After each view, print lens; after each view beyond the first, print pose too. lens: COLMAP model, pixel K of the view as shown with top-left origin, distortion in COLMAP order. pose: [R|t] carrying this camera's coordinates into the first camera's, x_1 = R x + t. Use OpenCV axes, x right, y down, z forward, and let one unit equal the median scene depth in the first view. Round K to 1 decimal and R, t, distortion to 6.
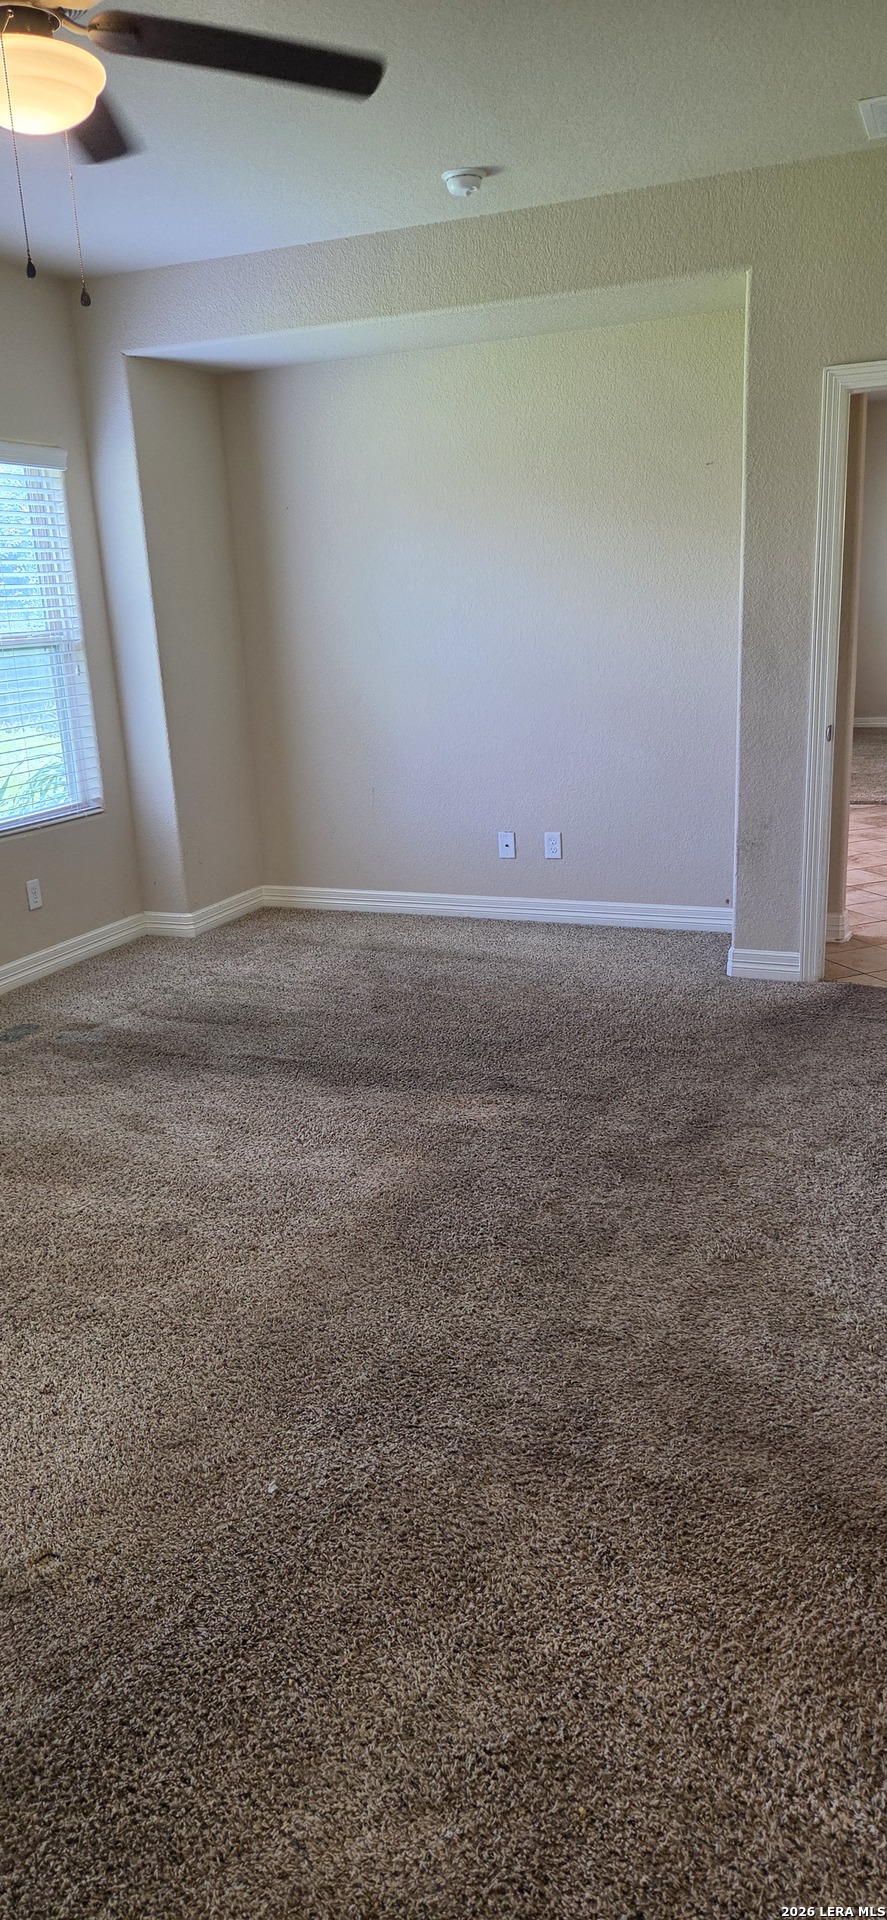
lens RADIAL K [[1295.2, 0, 443.5], [0, 1295.2, 960.0], [0, 0, 1]] dist [0.087632, -0.001041]
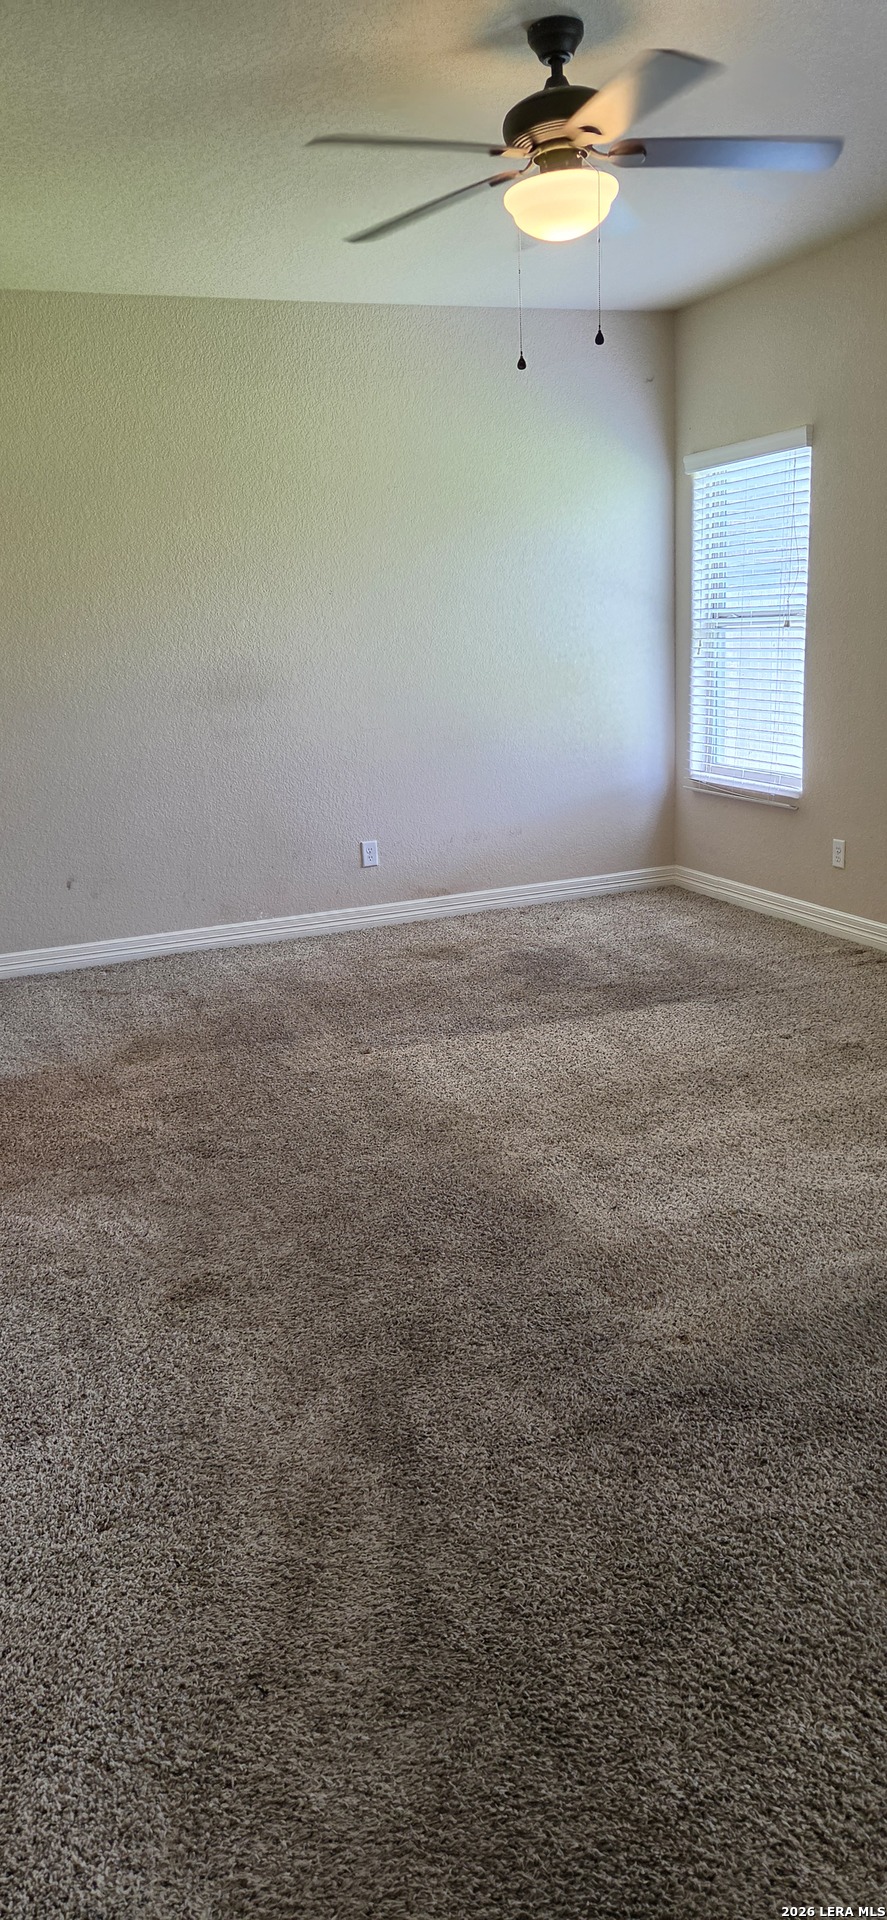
lens RADIAL K [[1295.2, 0, 443.5], [0, 1295.2, 960.0], [0, 0, 1]] dist [0.087632, -0.001041]
pose [[-0.701099, 0.266309, -0.661468, 0.607104], [-0.115726, 0.872848, 0.474071, -0.434248], [0.703610, 0.408920, -0.581135, 1.411345]]
